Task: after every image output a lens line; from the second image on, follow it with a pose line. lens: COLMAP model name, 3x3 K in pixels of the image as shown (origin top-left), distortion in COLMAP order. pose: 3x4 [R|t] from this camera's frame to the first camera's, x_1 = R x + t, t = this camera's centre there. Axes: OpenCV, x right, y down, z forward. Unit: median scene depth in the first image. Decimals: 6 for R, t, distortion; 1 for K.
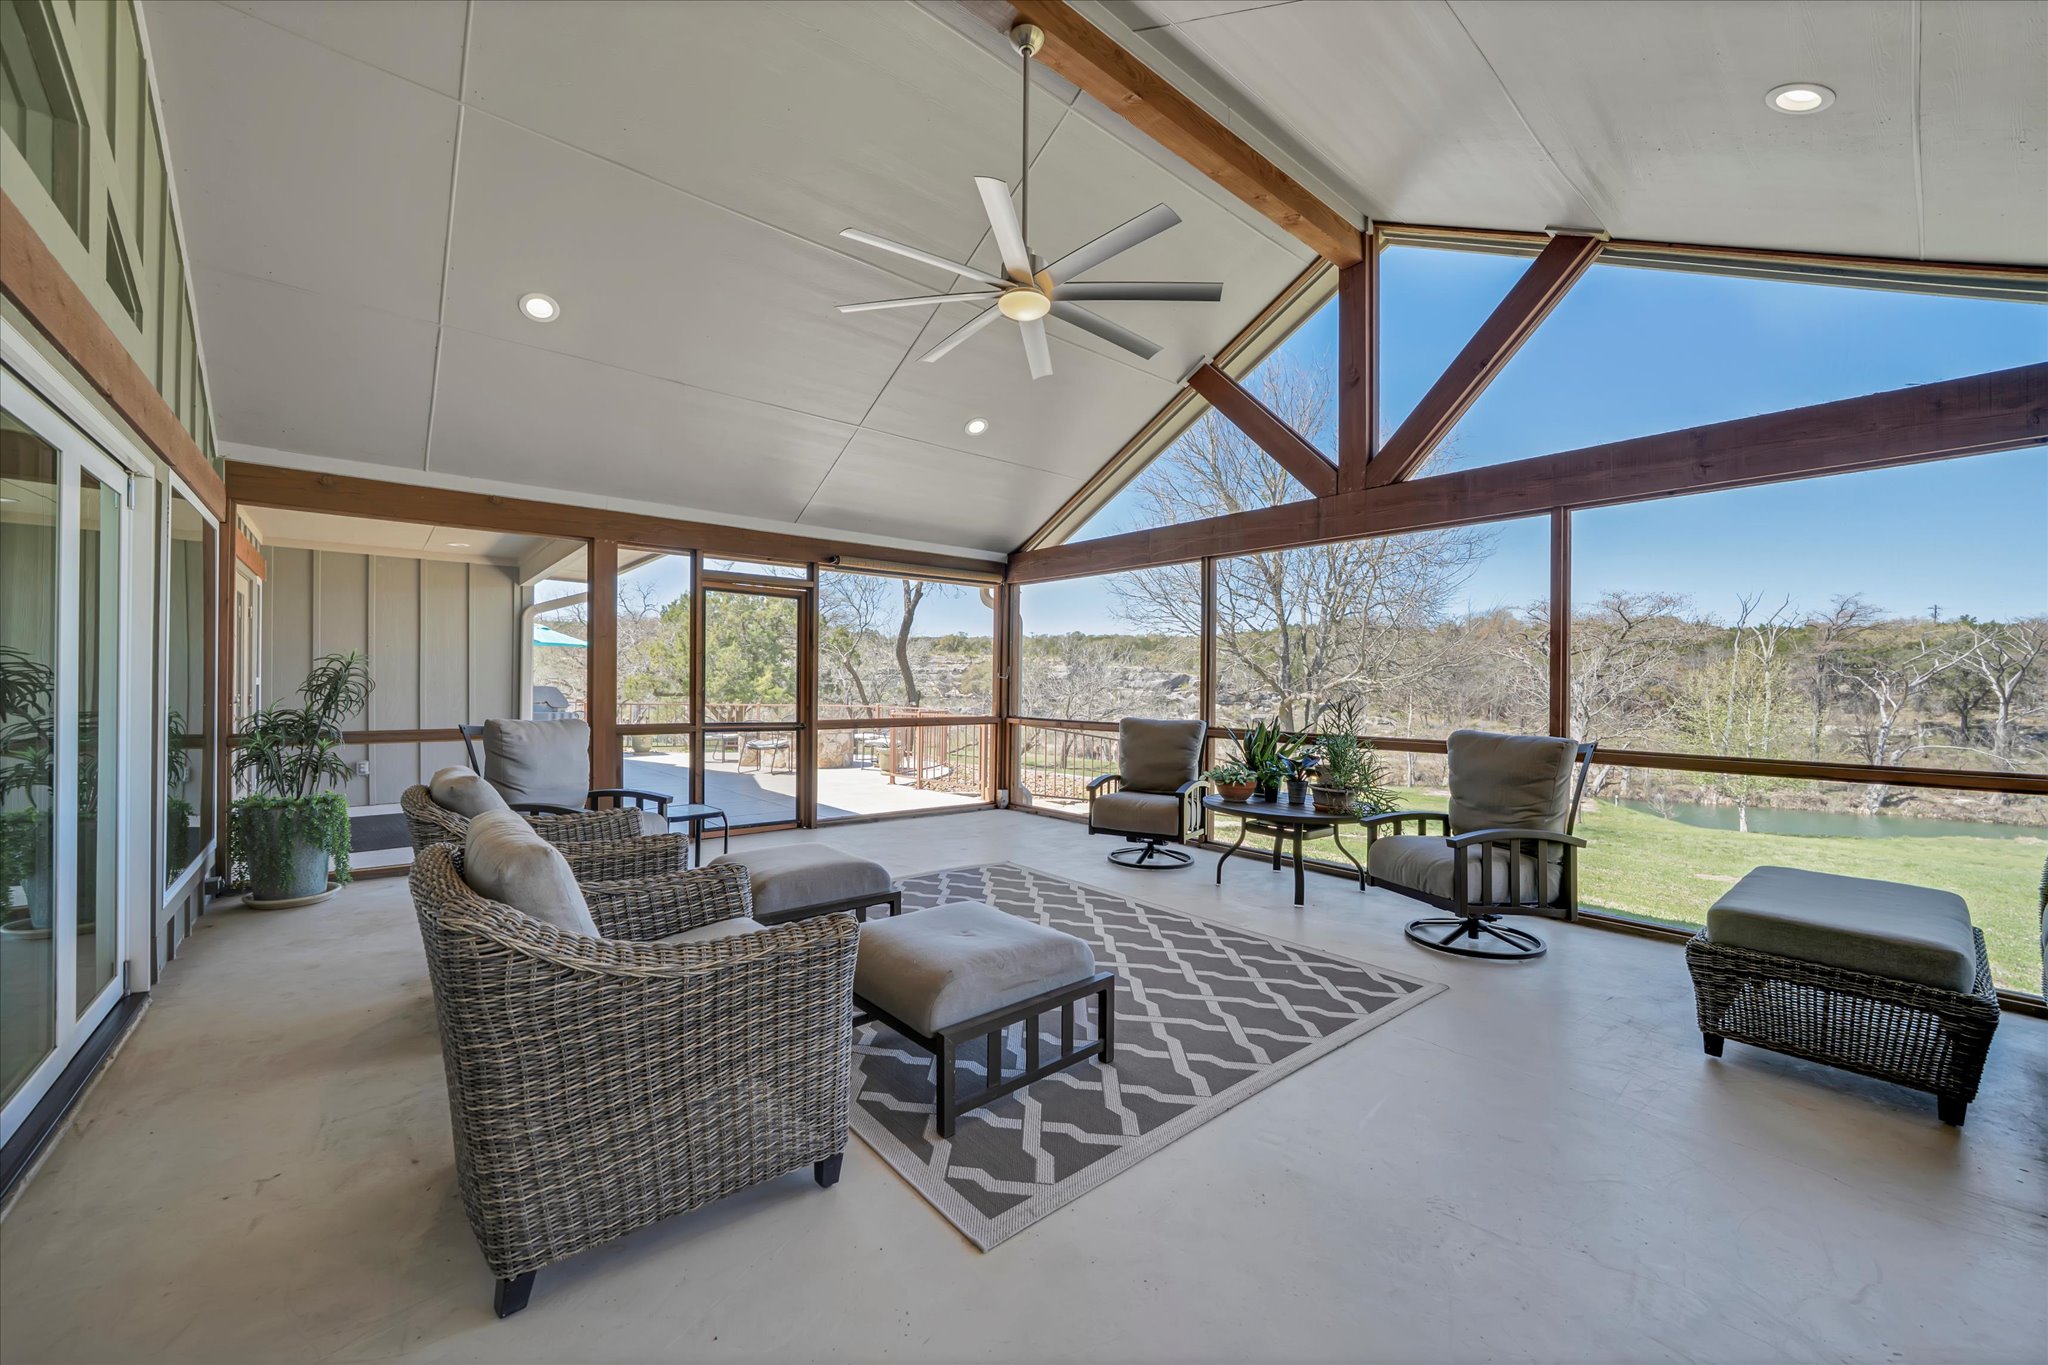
lens RADIAL K [[800.1, 0, 1032.9], [0, 800.1, 683.7], [0, 0, 1]] dist [0.000593, 0.000470]
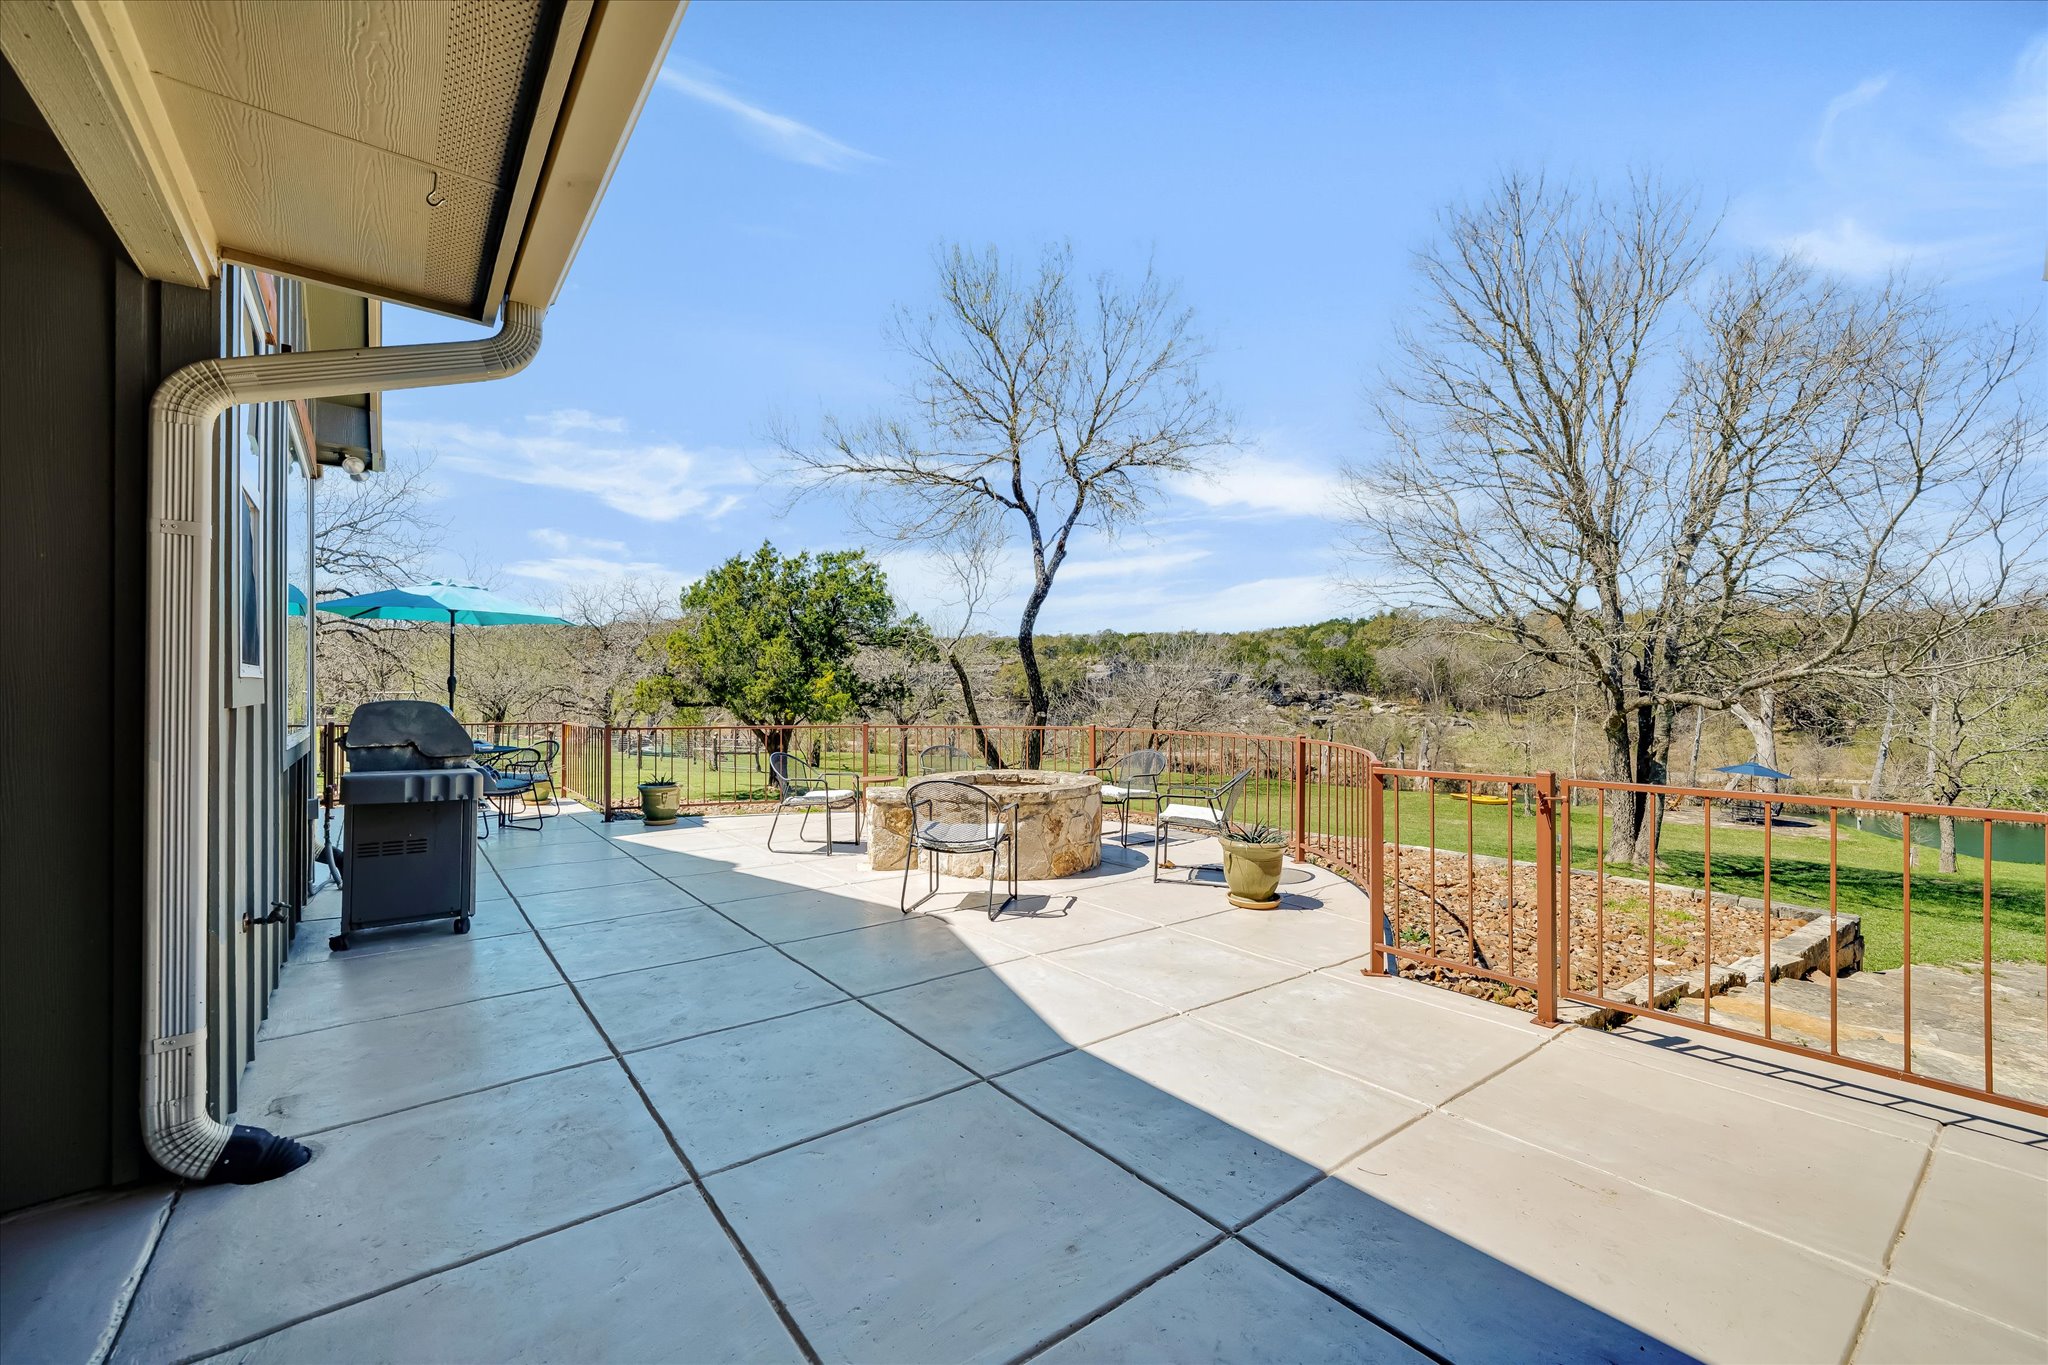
lens RADIAL K [[800.1, 0, 1032.9], [0, 800.1, 683.7], [0, 0, 1]] dist [0.000593, 0.000470]
pose [[0.999842, -0.011088, -0.013877, -0.128729], [0.011050, 0.999935, -0.002748, 0.000312], [0.013907, 0.002594, 0.999900, 0.261304]]
